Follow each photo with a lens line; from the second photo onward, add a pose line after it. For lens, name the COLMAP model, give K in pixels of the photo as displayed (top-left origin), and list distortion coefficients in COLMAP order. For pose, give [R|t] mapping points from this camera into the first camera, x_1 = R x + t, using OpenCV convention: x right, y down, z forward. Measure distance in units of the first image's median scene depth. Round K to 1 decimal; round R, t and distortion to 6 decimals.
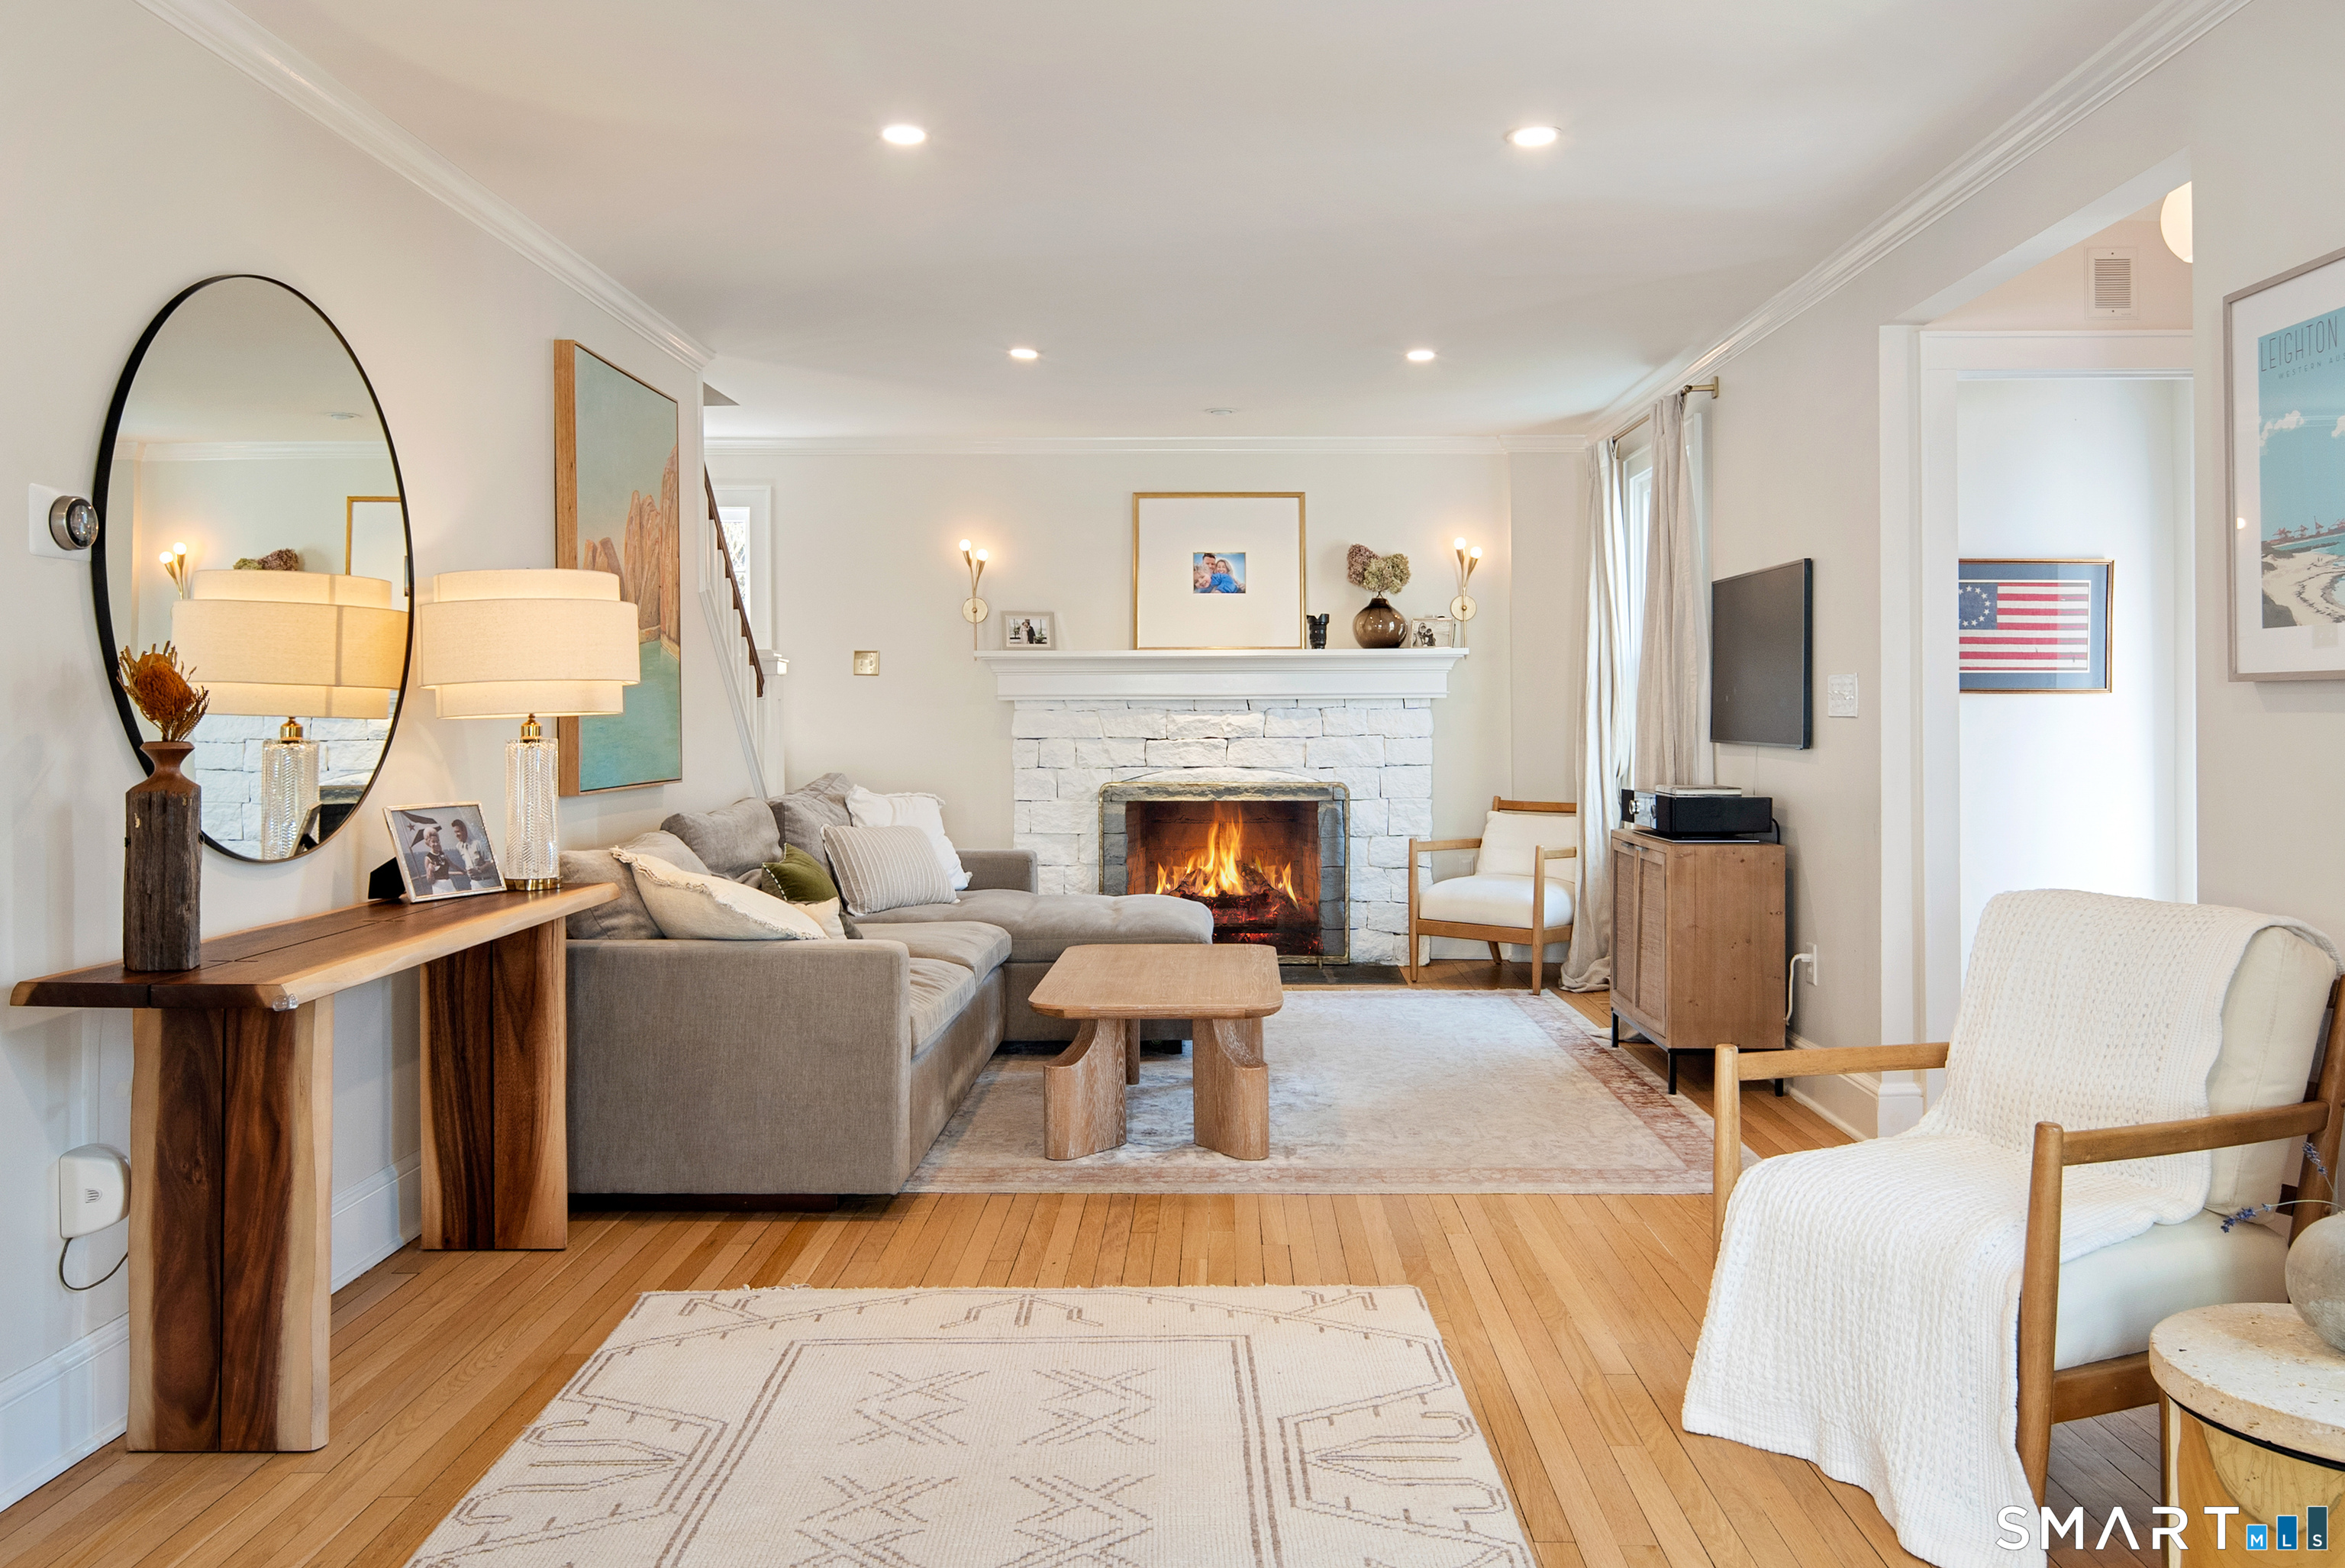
lens RADIAL K [[1762.2, 0, 1180.3], [0, 1762.2, 710.2], [0, 0, 1]] dist [0.008549, -0.000272]
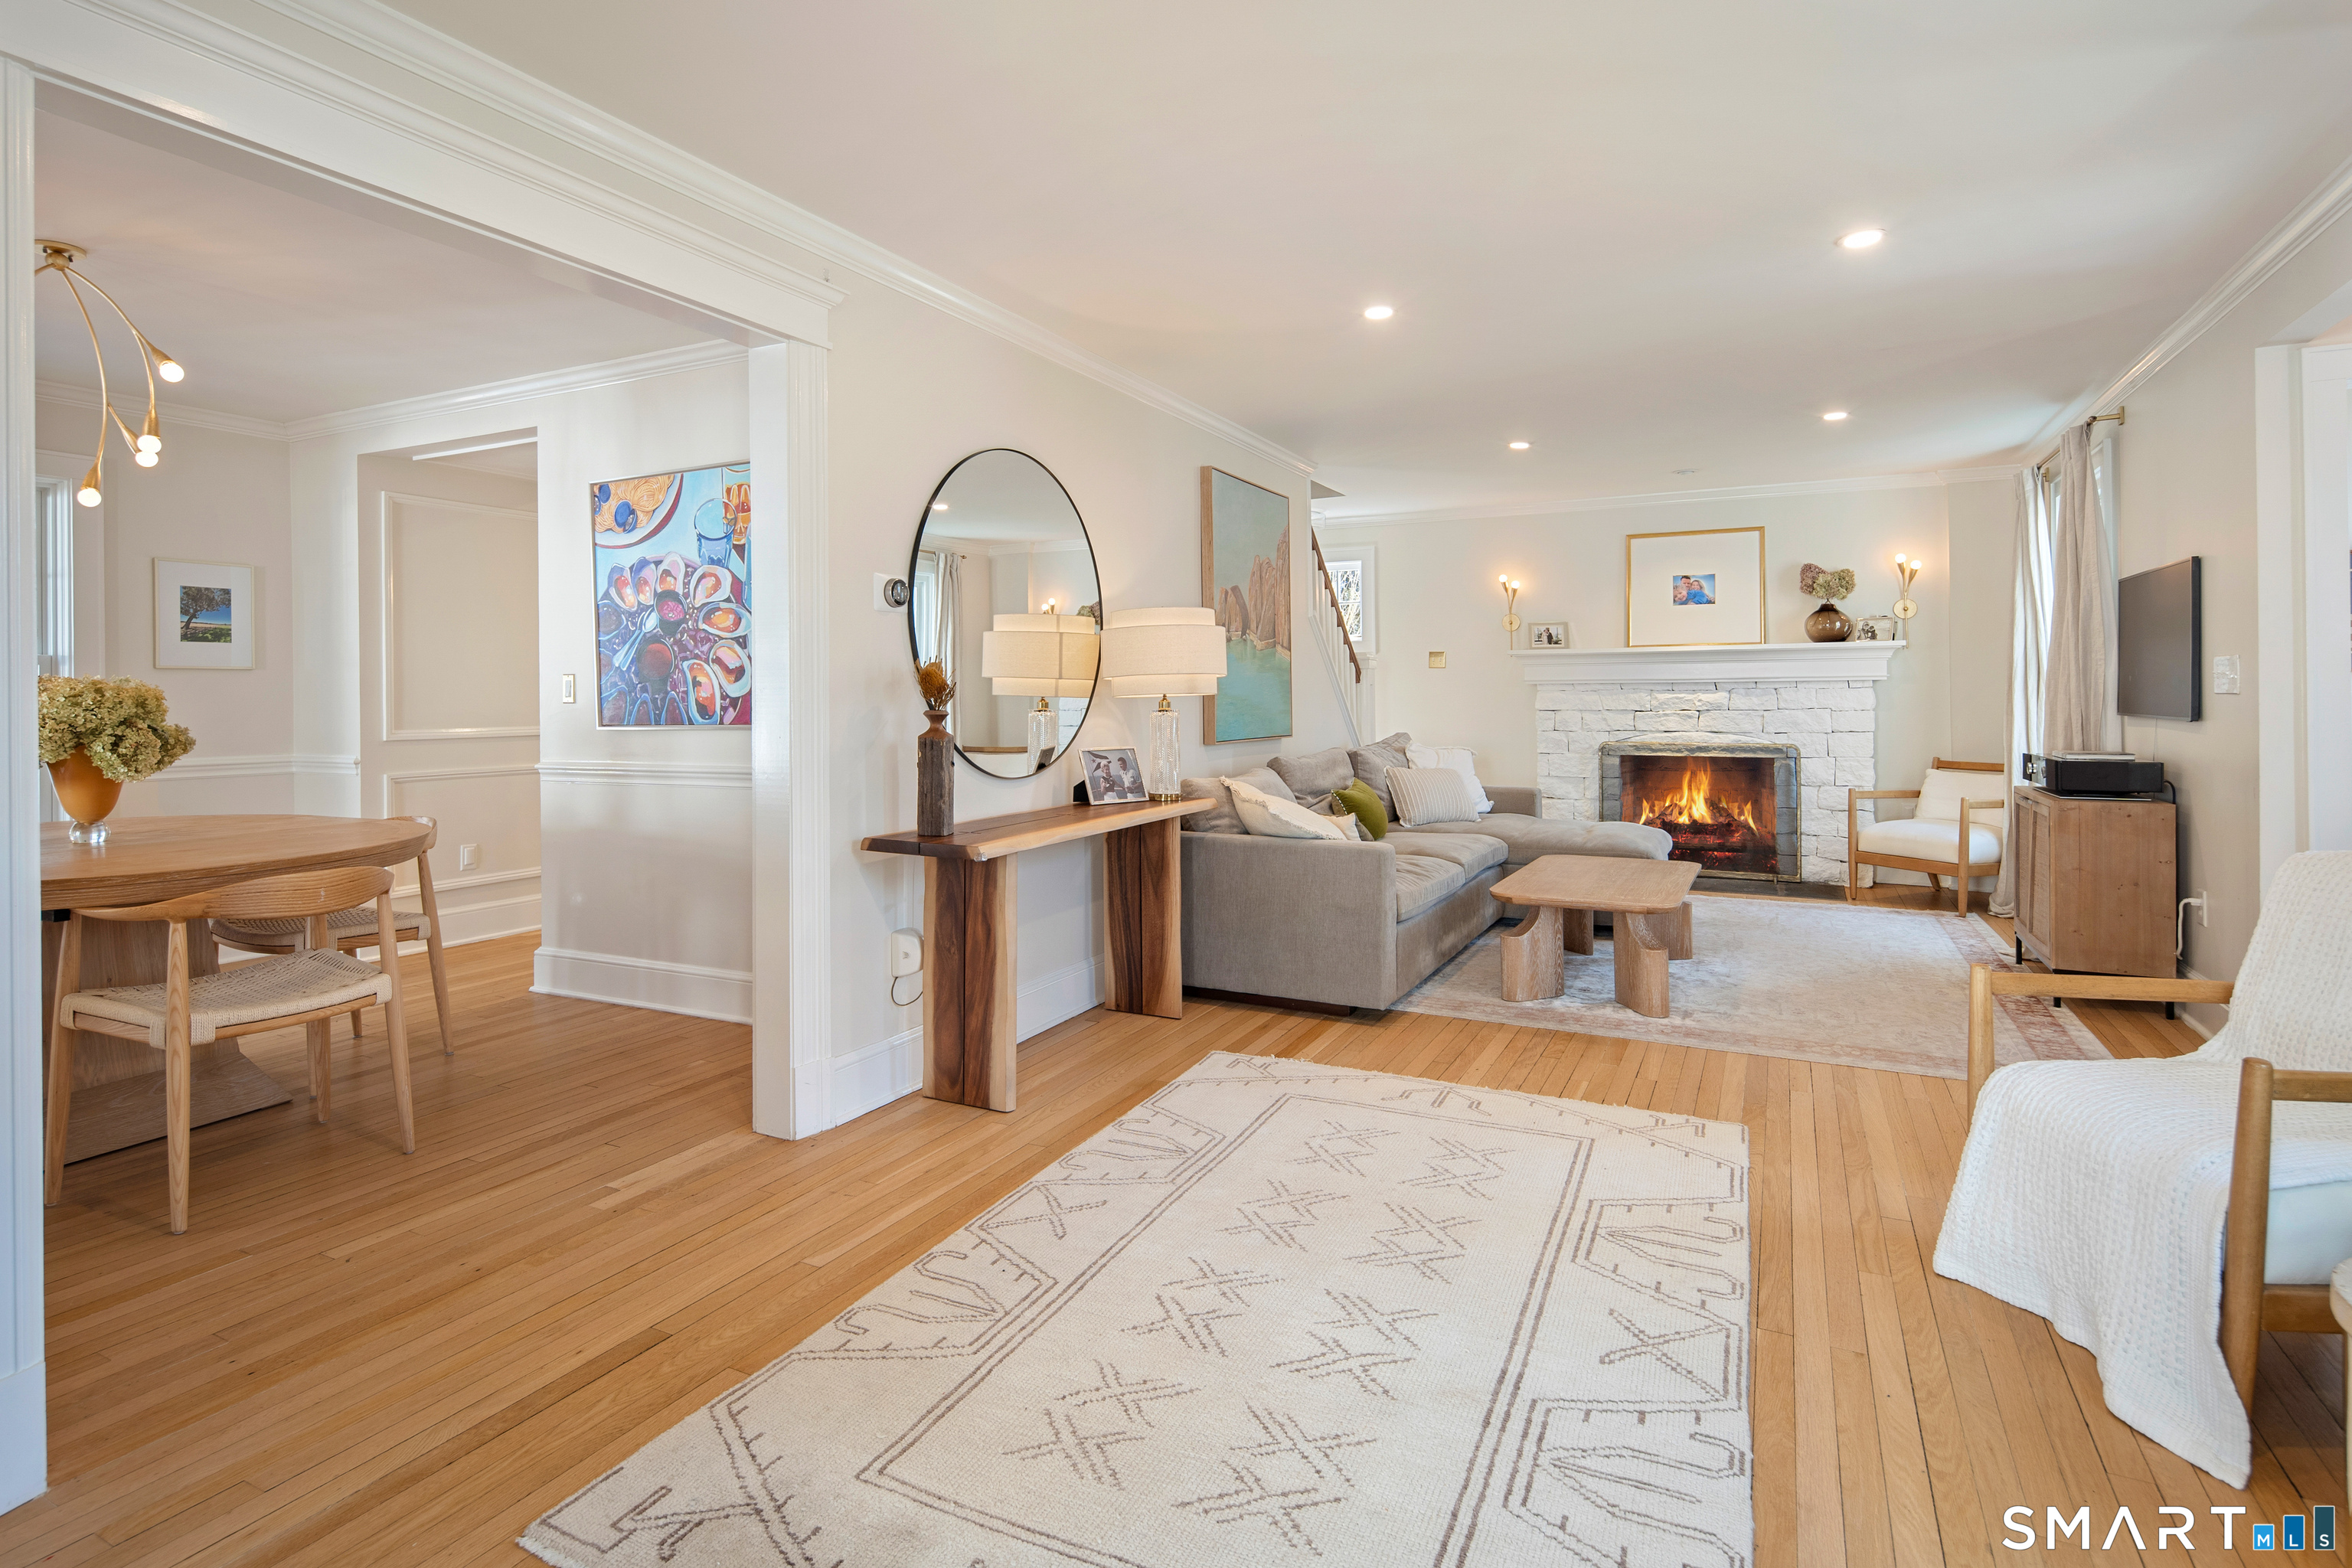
lens RADIAL K [[1159.3, 0, 1171.2], [0, 1159.3, 692.7], [0, 0, 1]] dist [0.005631, -0.004377]
pose [[0.894656, -0.003774, -0.446740, 0.092661], [0.004359, 0.999990, 0.000282, 0.000056], [0.446735, -0.002200, 0.894664, 0.019257]]
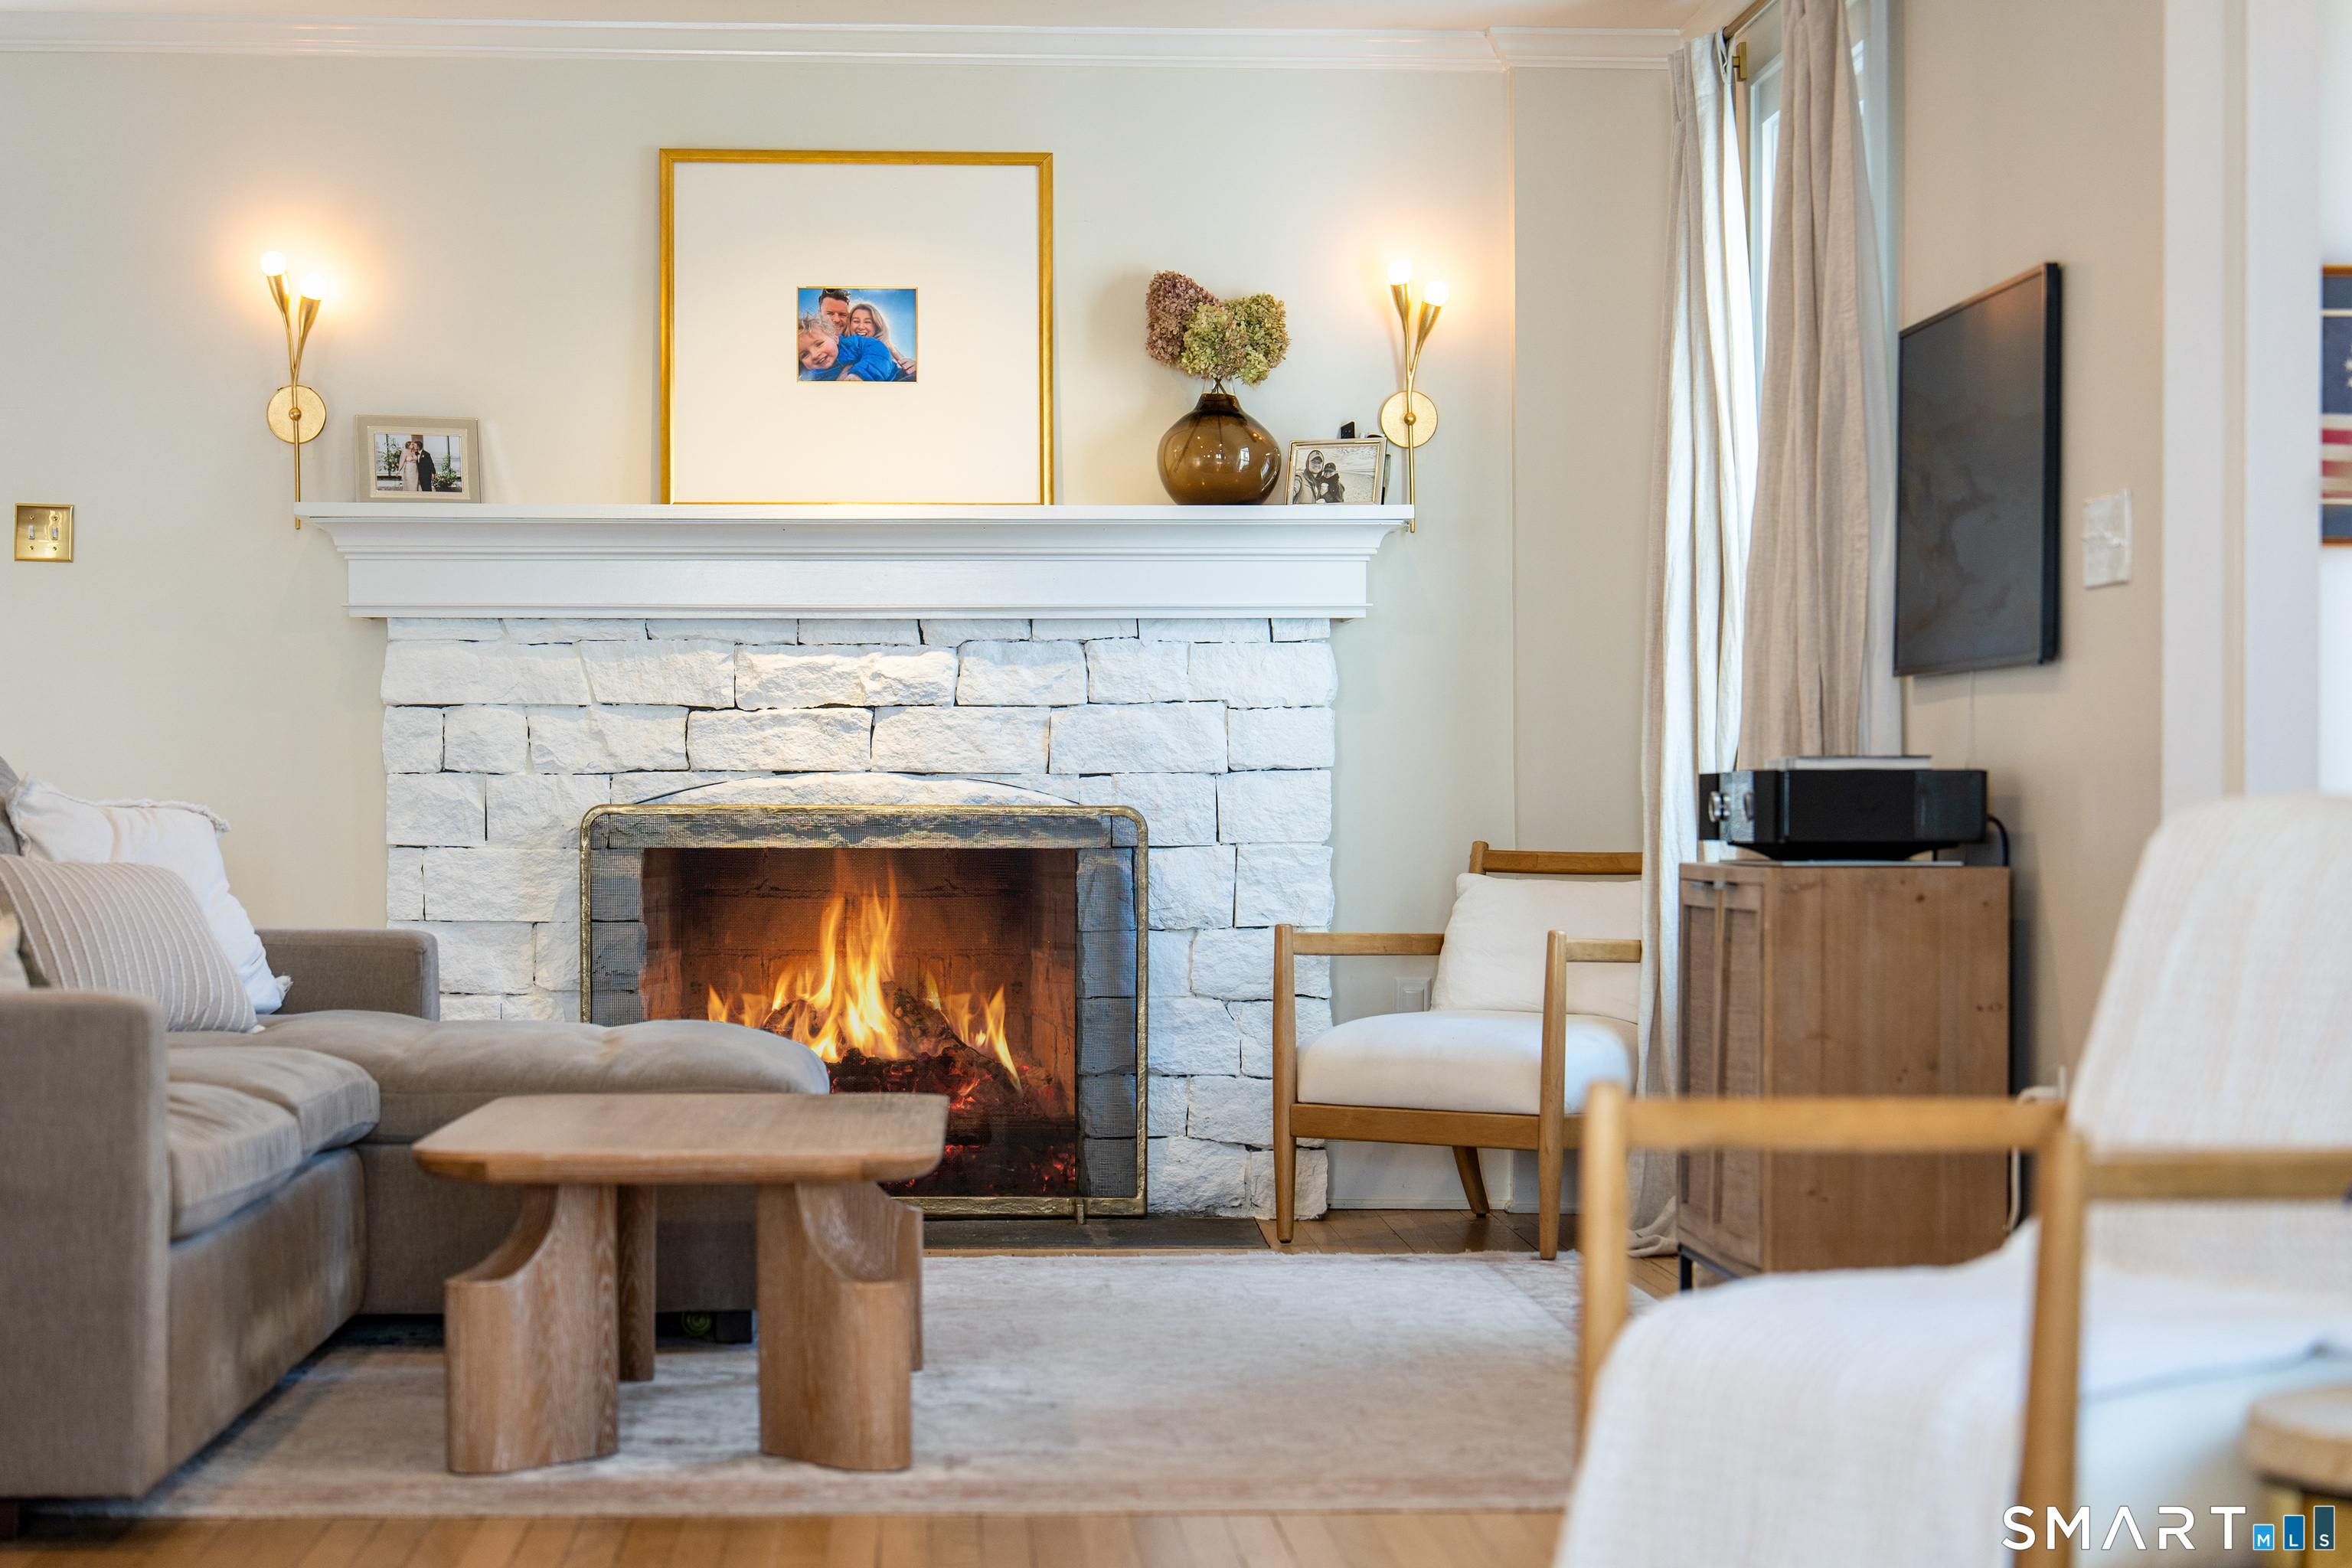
lens RADIAL K [[4577.1, 0, 1129.4], [0, 4577.1, 880.2], [0, 0, 1]] dist [0.021368, 0.000000]
pose [[0.997883, 0.001190, 0.065028, 0.023960], [-0.002204, 0.999877, 0.015522, 0.061419], [-0.065002, -0.015632, 0.997763, -0.224183]]
